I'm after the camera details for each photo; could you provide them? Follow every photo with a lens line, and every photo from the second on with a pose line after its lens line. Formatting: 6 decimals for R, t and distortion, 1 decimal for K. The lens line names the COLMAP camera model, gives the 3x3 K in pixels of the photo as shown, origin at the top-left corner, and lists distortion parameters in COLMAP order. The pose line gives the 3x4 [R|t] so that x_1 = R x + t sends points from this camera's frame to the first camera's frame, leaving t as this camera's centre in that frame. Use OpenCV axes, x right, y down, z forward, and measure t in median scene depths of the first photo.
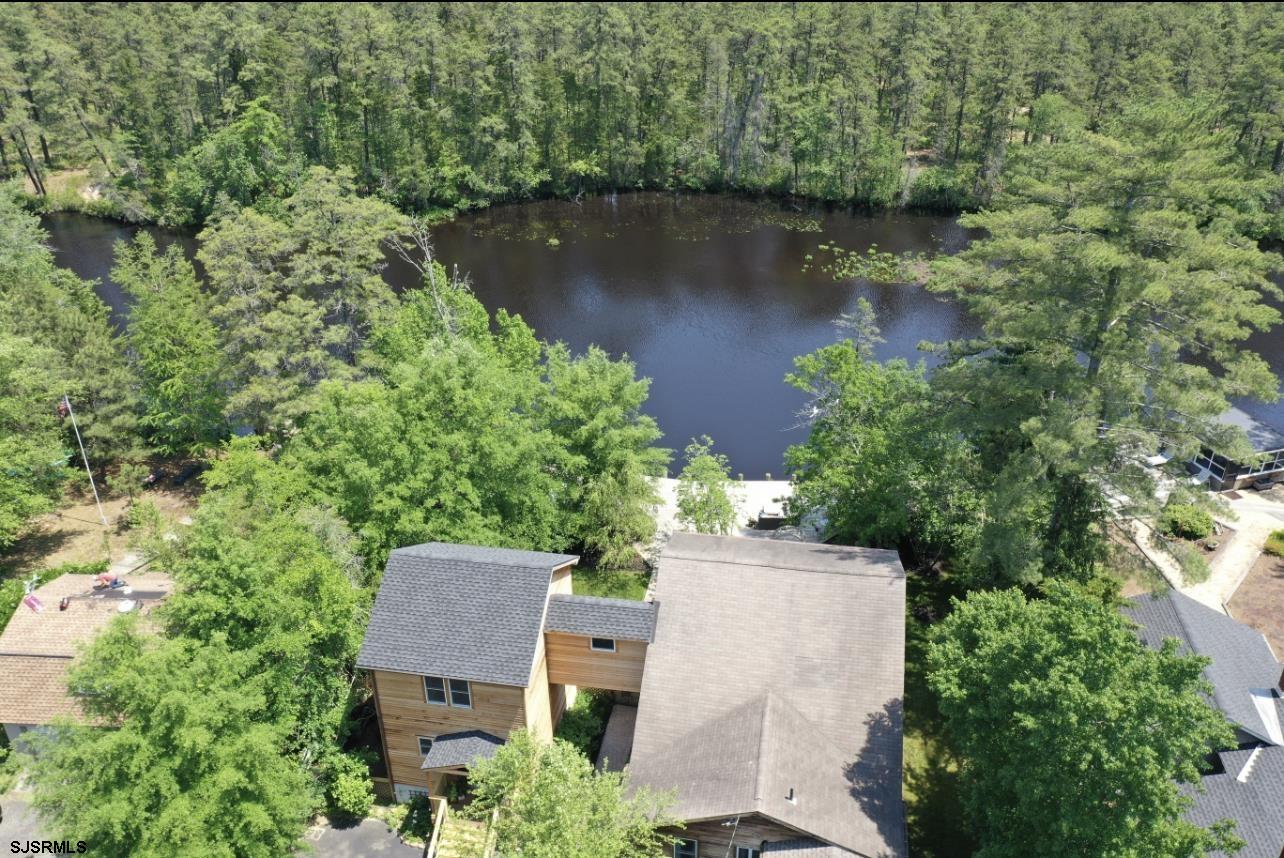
lens RADIAL K [[1016.8, 0, 639.9], [0, 1016.8, 428.7], [0, 0, 1]] dist [0.016982, -0.002162]
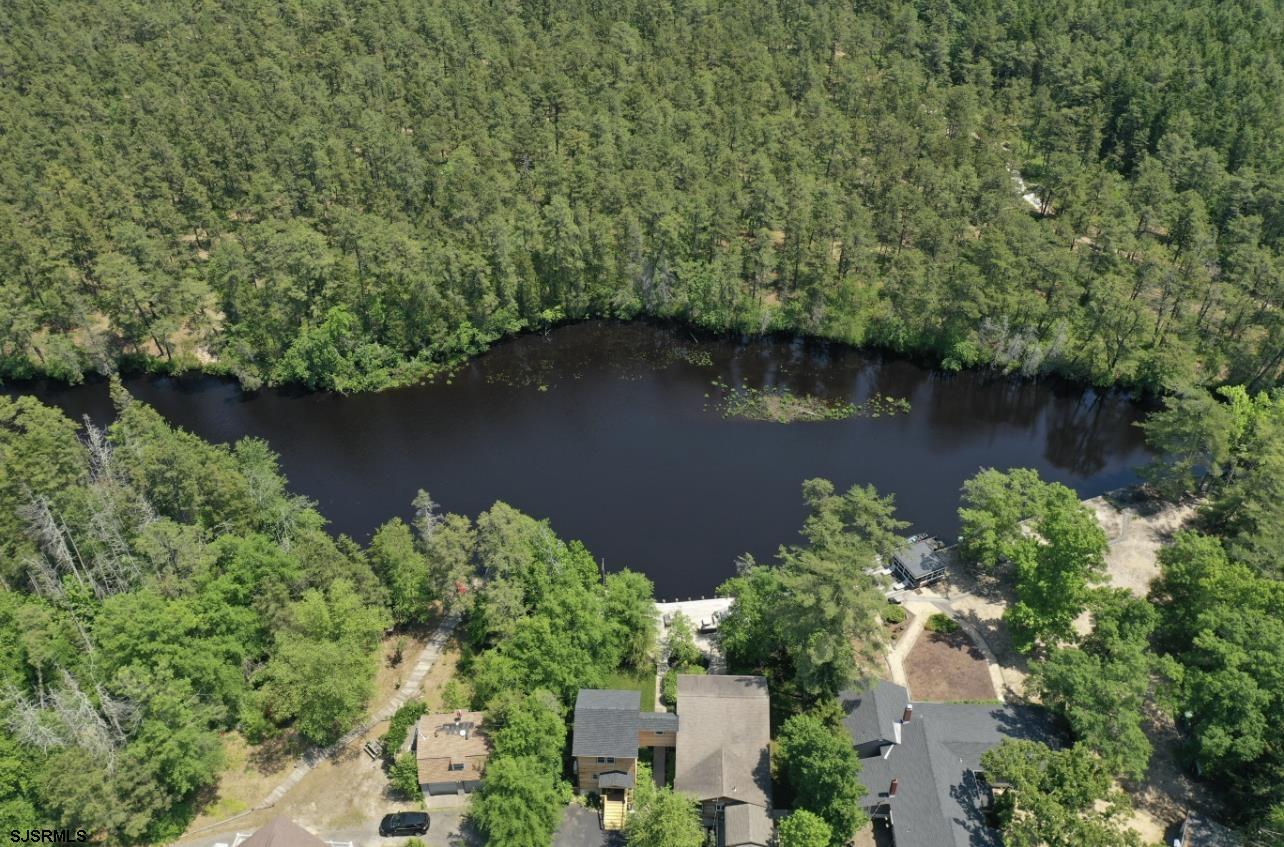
lens RADIAL K [[1031.6, 0, 638.0], [0, 1031.6, 418.6], [0, 0, 1]] dist [0.029928, 0.011421]
pose [[0.990234, -0.080742, 0.113656, -0.241142], [0.061108, 0.984110, 0.166710, -0.760989], [-0.125310, -0.158137, 0.979434, -1.094849]]
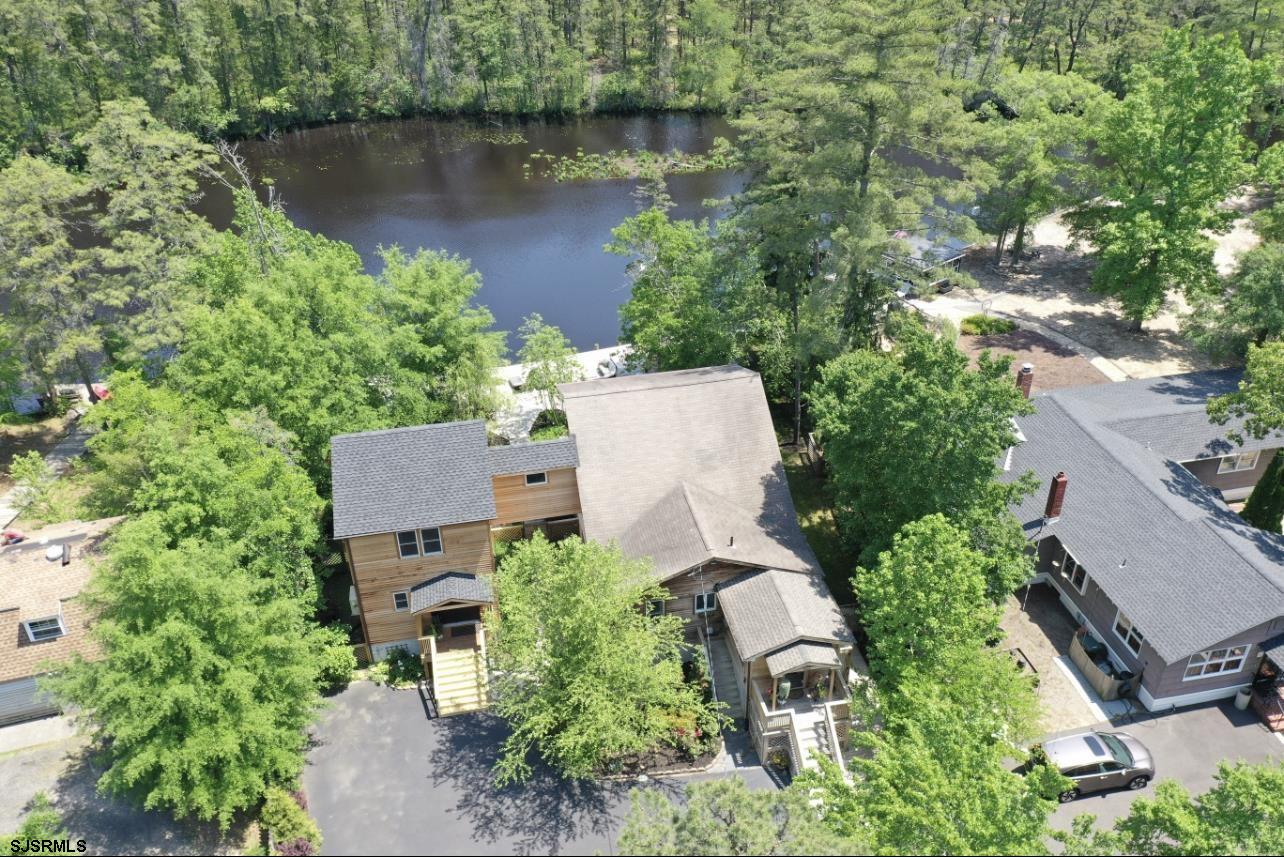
lens RADIAL K [[1016.8, 0, 638.2], [0, 1016.8, 432.6], [0, 0, 1]] dist [0.016982, -0.002162]
pose [[0.930553, -0.194704, 0.310100, -0.203170], [0.175206, 0.980426, 0.089821, 0.055204], [-0.321518, -0.029252, 0.946451, -0.101324]]
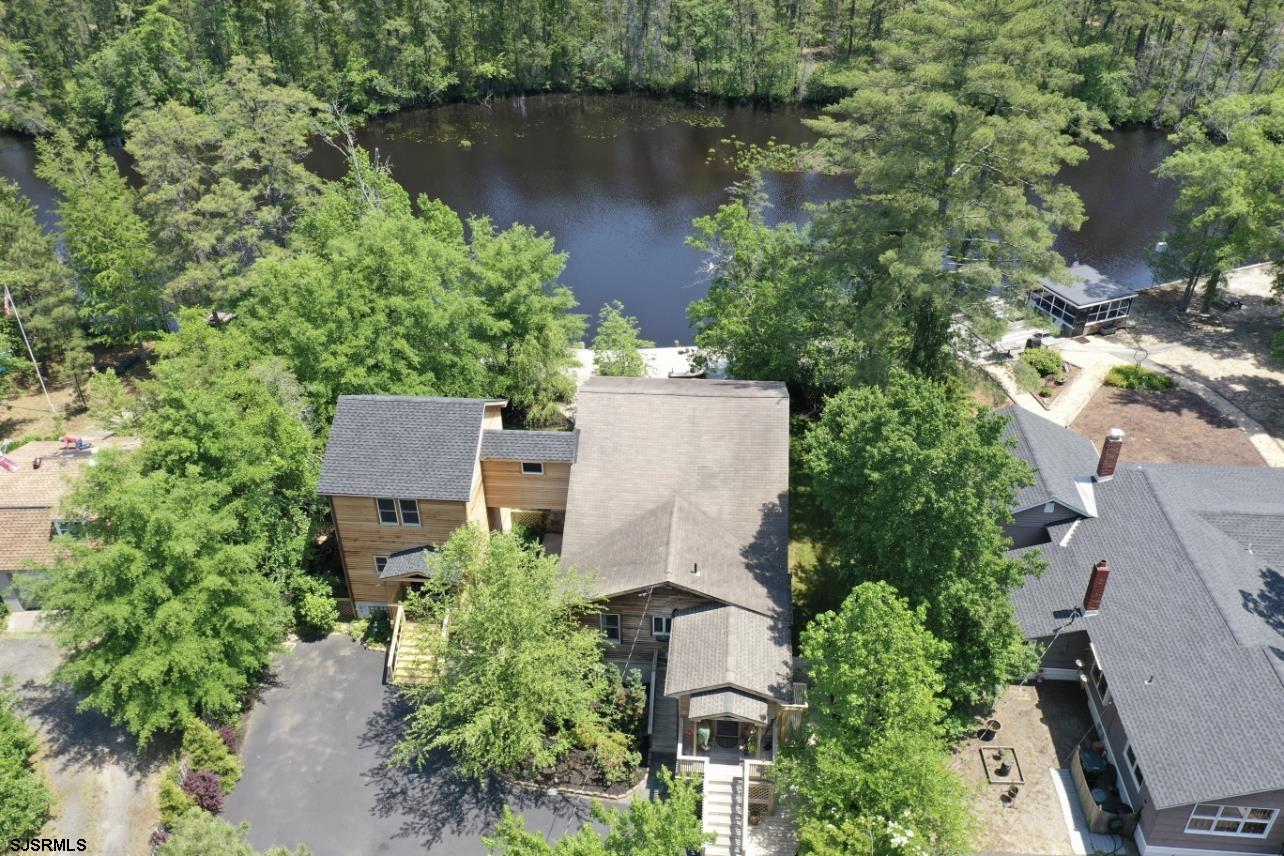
lens RADIAL K [[1016.8, 0, 638.9], [0, 1016.8, 430.1], [0, 0, 1]] dist [0.016982, -0.002162]
pose [[0.996176, -0.047117, 0.073574, 0.000505], [0.041352, 0.996094, 0.078012, 0.061398], [-0.076963, -0.074671, 0.994234, -0.108312]]
